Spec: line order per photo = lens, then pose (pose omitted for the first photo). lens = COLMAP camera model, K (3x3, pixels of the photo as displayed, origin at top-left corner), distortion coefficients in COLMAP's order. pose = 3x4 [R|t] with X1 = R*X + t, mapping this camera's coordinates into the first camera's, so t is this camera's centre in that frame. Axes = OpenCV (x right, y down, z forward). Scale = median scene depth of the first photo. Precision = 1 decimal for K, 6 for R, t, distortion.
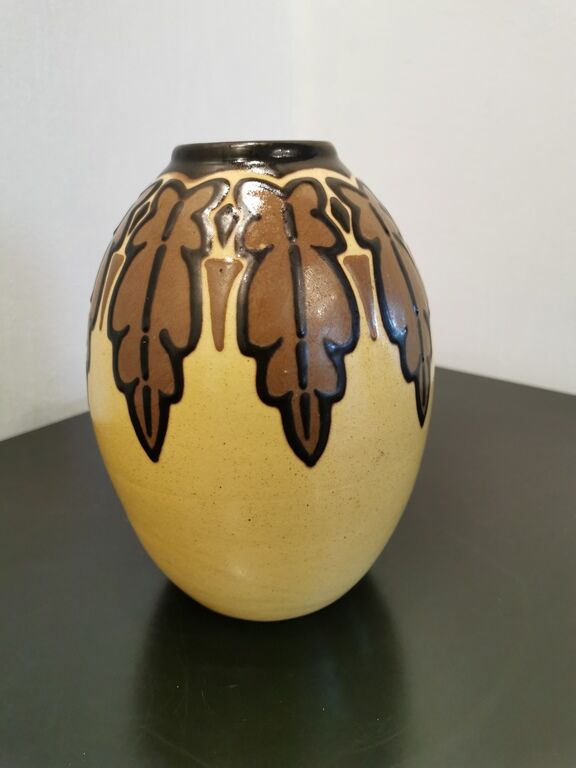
lens RADIAL K [[603.5, 0, 288.0], [0, 603.5, 384.0], [0, 0, 1]] dist [-0.000795, -0.000166]
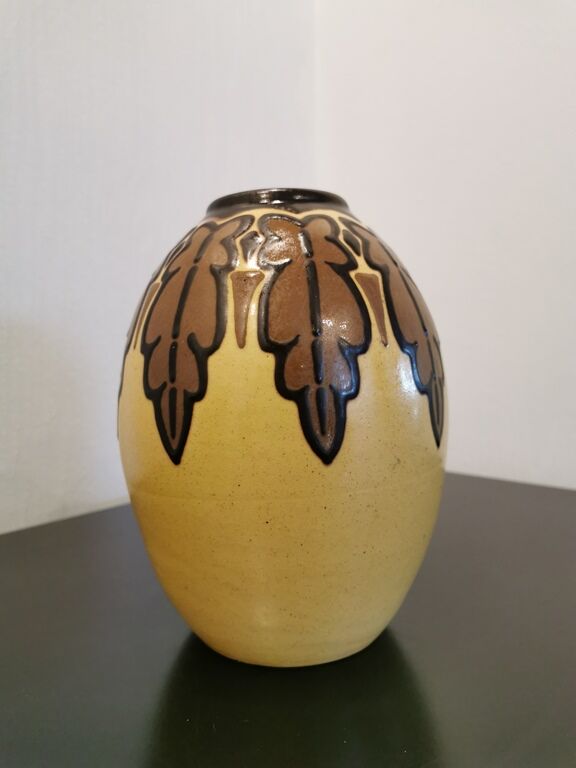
lens RADIAL K [[603.5, 0, 288.0], [0, 603.5, 384.0], [0, 0, 1]] dist [-0.000795, -0.000166]
pose [[0.998777, -0.004880, -0.049199, 0.021924], [-0.008083, 0.965613, -0.259859, 0.270777], [0.048775, 0.259938, 0.964393, -0.025133]]
